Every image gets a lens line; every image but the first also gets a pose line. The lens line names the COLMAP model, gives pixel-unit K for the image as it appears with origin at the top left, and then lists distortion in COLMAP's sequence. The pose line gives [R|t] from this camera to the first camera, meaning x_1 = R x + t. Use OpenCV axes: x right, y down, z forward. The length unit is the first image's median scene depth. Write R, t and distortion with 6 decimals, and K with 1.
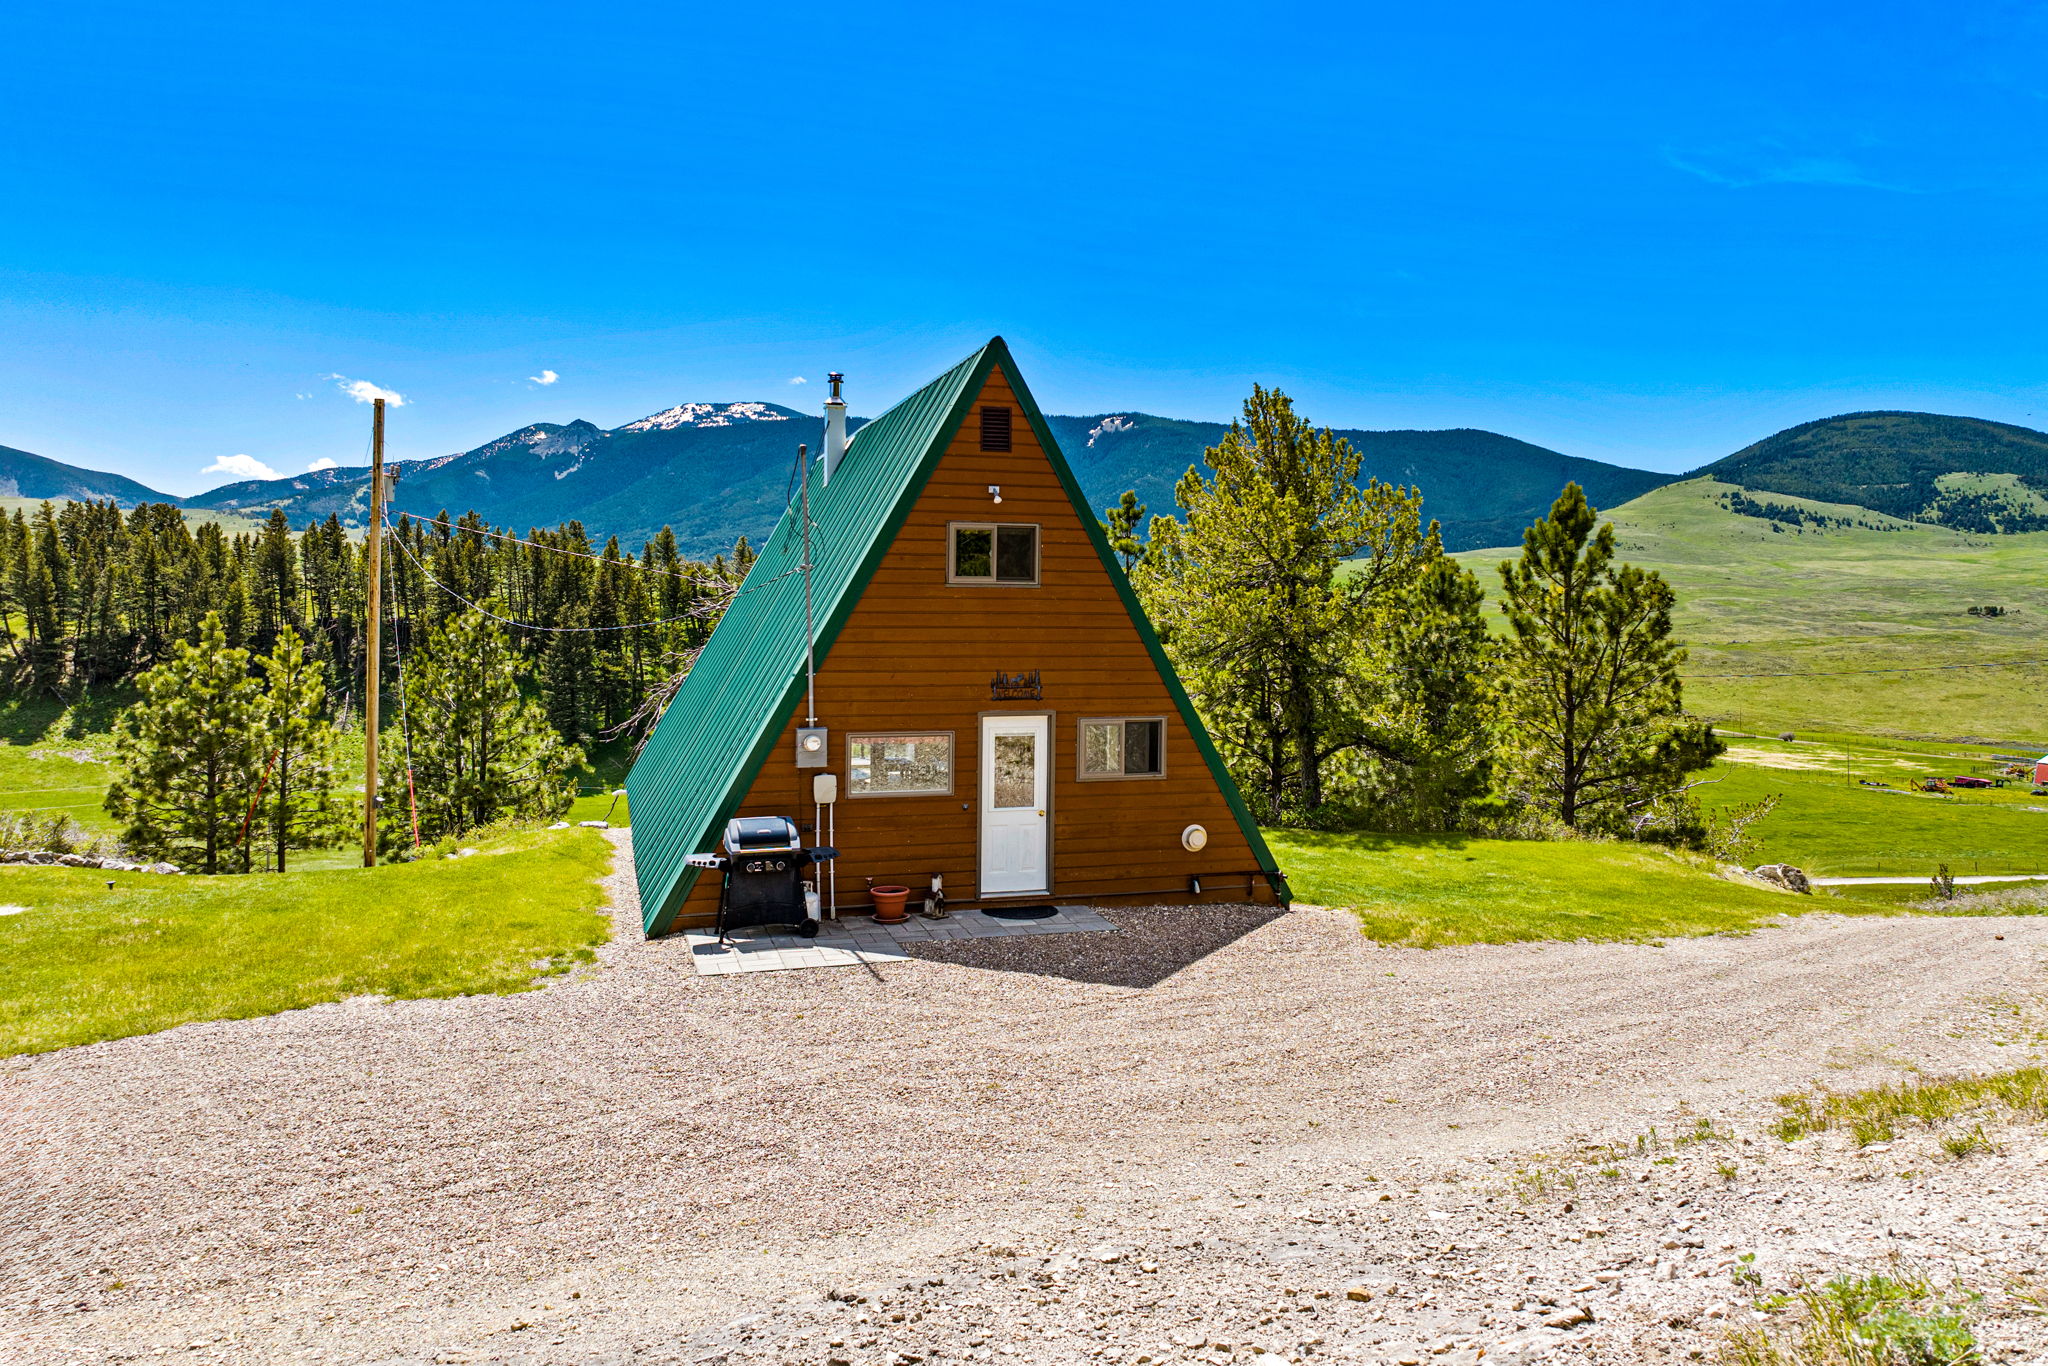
lens RADIAL K [[1442.6, 0, 1037.2], [0, 1442.6, 571.7], [0, 0, 1]] dist [-0.045333, 0.005653]
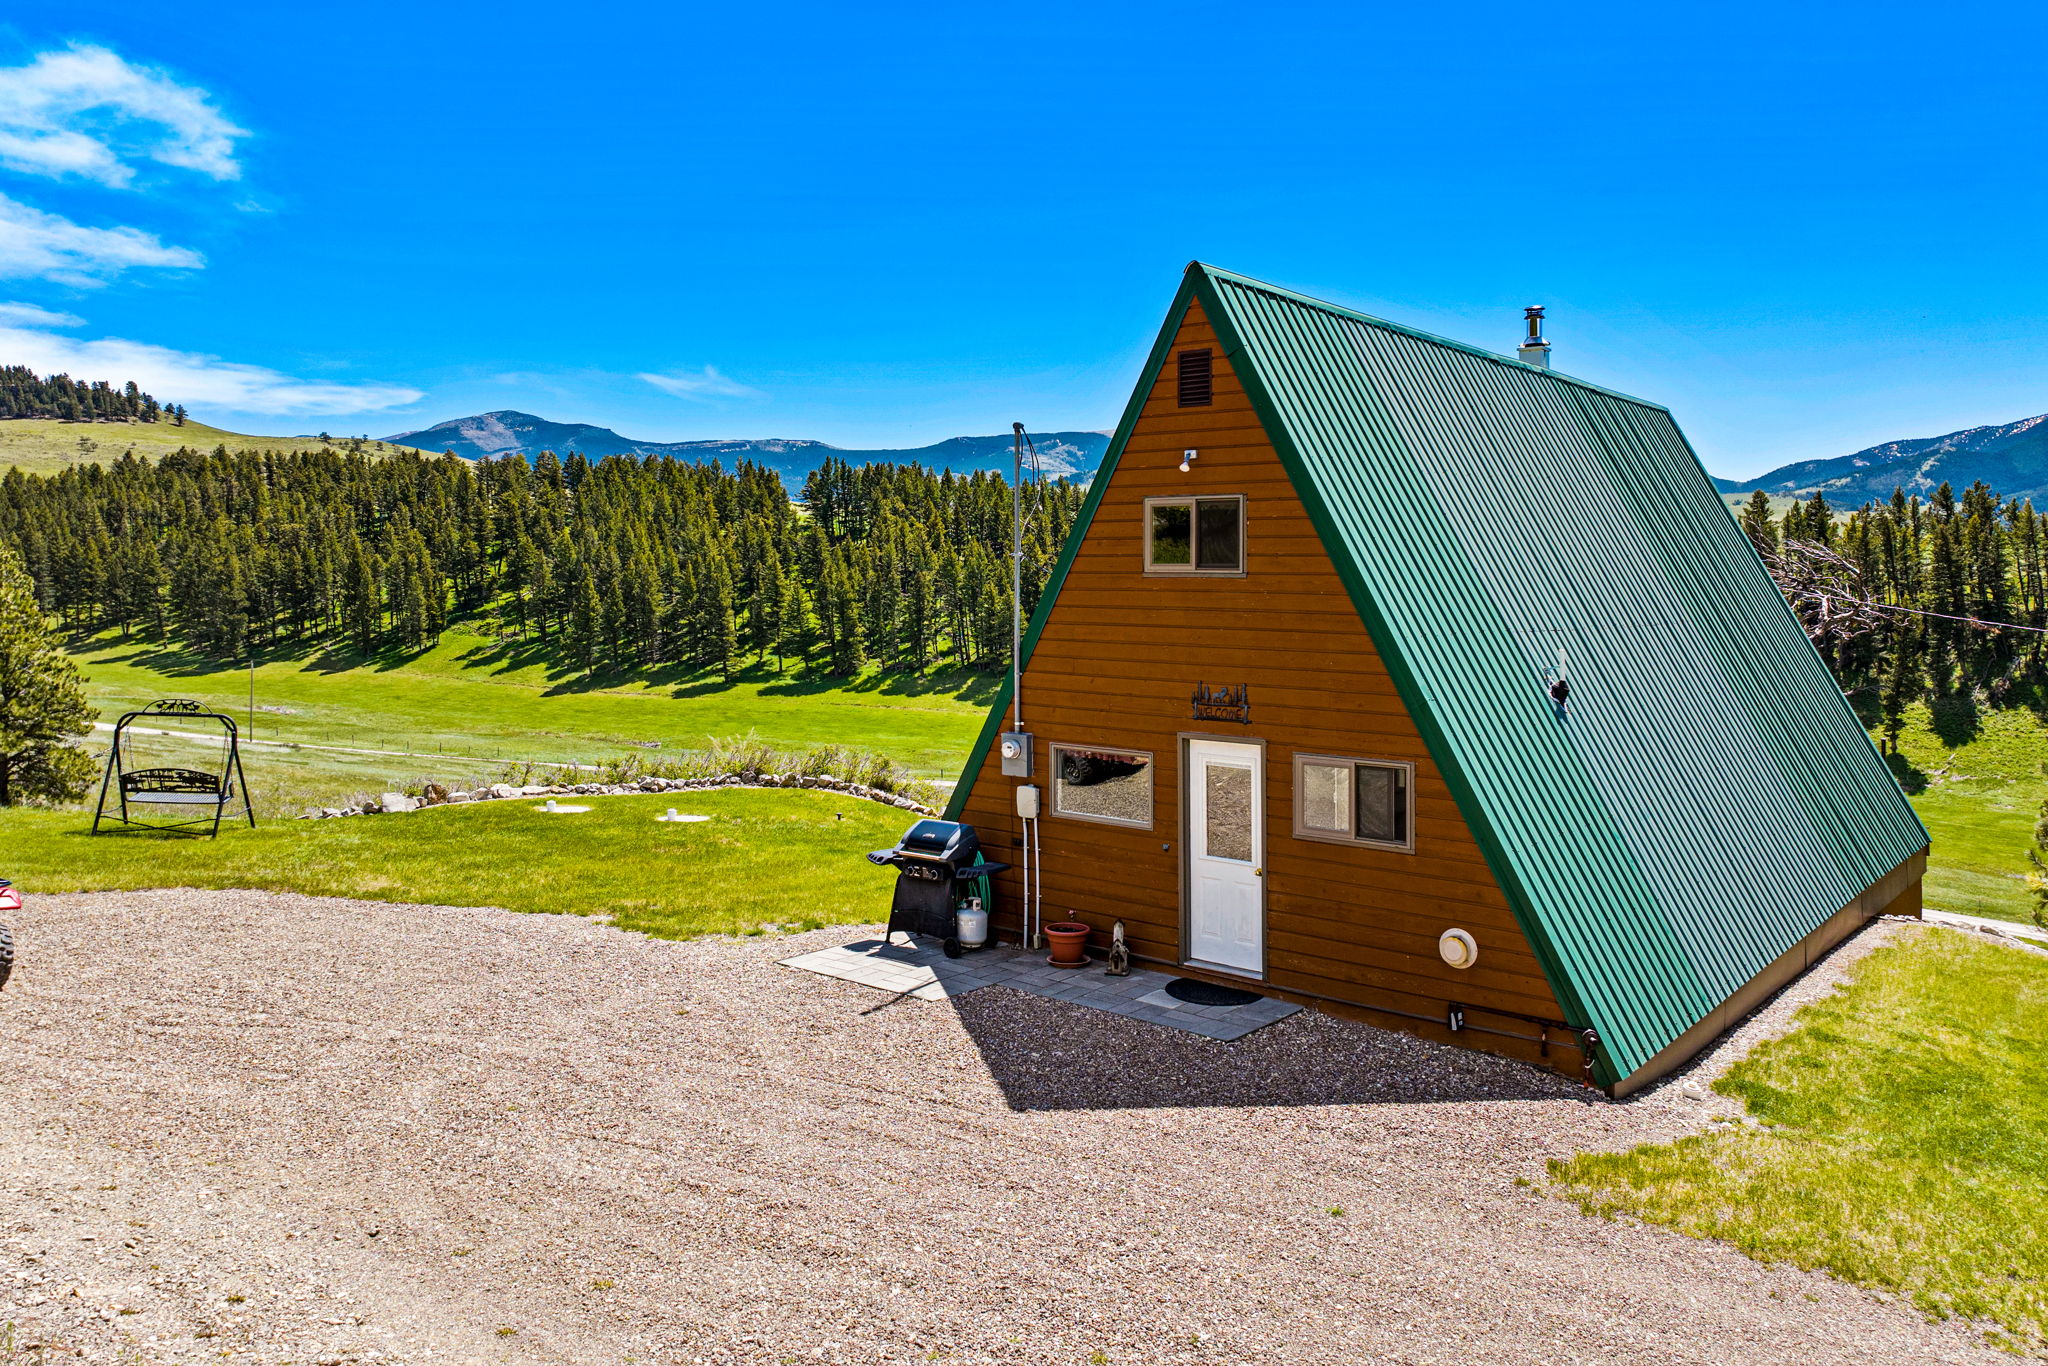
lens RADIAL K [[1485.5, 0, 1003.5], [0, 1485.5, 553.5], [0, 0, 1]] dist [-0.045798, 0.004193]
pose [[0.534367, -0.016631, -0.845089, 0.573136], [0.016079, 0.999826, -0.009509, 0.003701], [0.845100, -0.008507, 0.534541, 0.447818]]
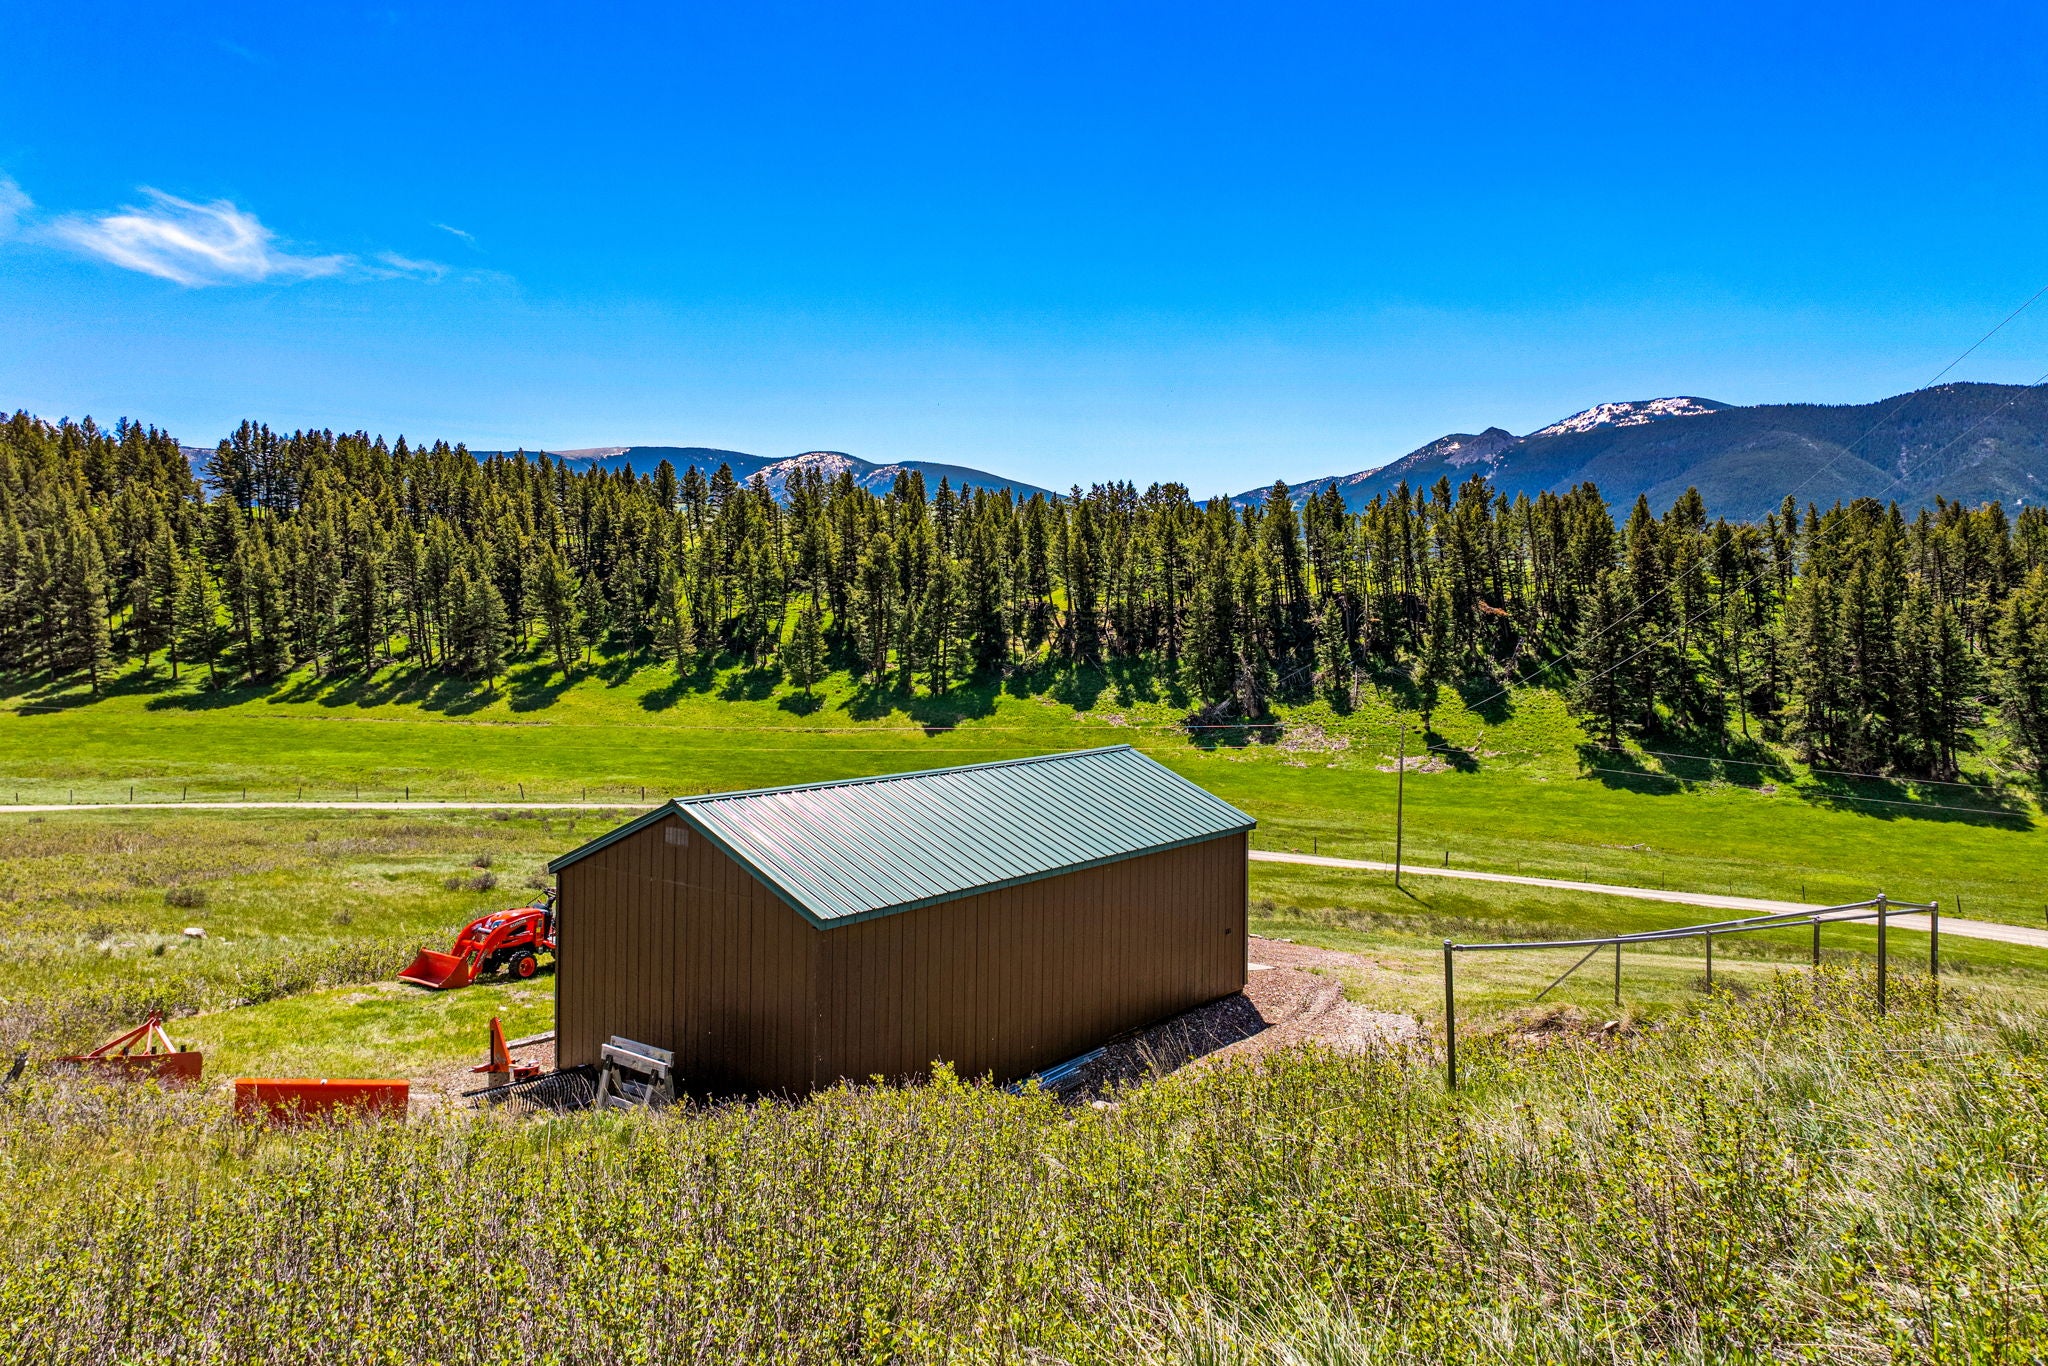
lens RADIAL K [[1442.6, 0, 1036.8], [0, 1442.6, 584.4], [0, 0, 1]] dist [-0.045333, 0.005653]
pose [[0.815001, -0.008688, -0.579395, -1.490152], [0.010877, 0.999941, 0.000305, 0.390266], [0.579358, -0.006551, 0.815047, 1.472234]]
